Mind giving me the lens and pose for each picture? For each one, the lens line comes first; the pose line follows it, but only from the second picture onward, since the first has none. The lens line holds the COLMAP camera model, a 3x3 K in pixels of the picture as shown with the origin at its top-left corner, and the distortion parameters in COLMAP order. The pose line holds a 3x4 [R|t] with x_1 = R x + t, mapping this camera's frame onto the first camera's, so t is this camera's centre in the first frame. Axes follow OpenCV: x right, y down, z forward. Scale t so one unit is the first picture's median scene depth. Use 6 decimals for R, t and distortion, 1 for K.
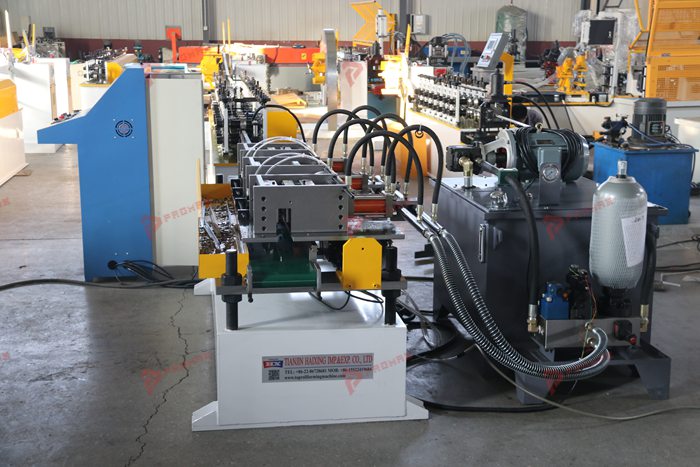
lens RADIAL K [[1004.8, 0, 349.9], [0, 1004.8, 233.1], [0, 0, 1]] dist [0.323883, 0.000000]
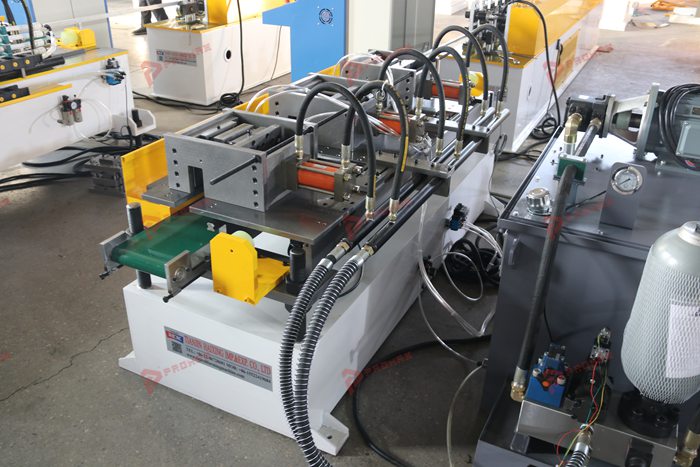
lens RADIAL K [[637.6, 0, 348.6], [0, 637.6, 233.8], [0, 0, 1]] dist [-0.021971, 0.000000]
pose [[0.812447, 0.279701, -0.511564, 0.287833], [-0.127659, 0.941464, 0.312009, -0.139109], [0.568888, -0.188185, 0.800595, 0.617779]]
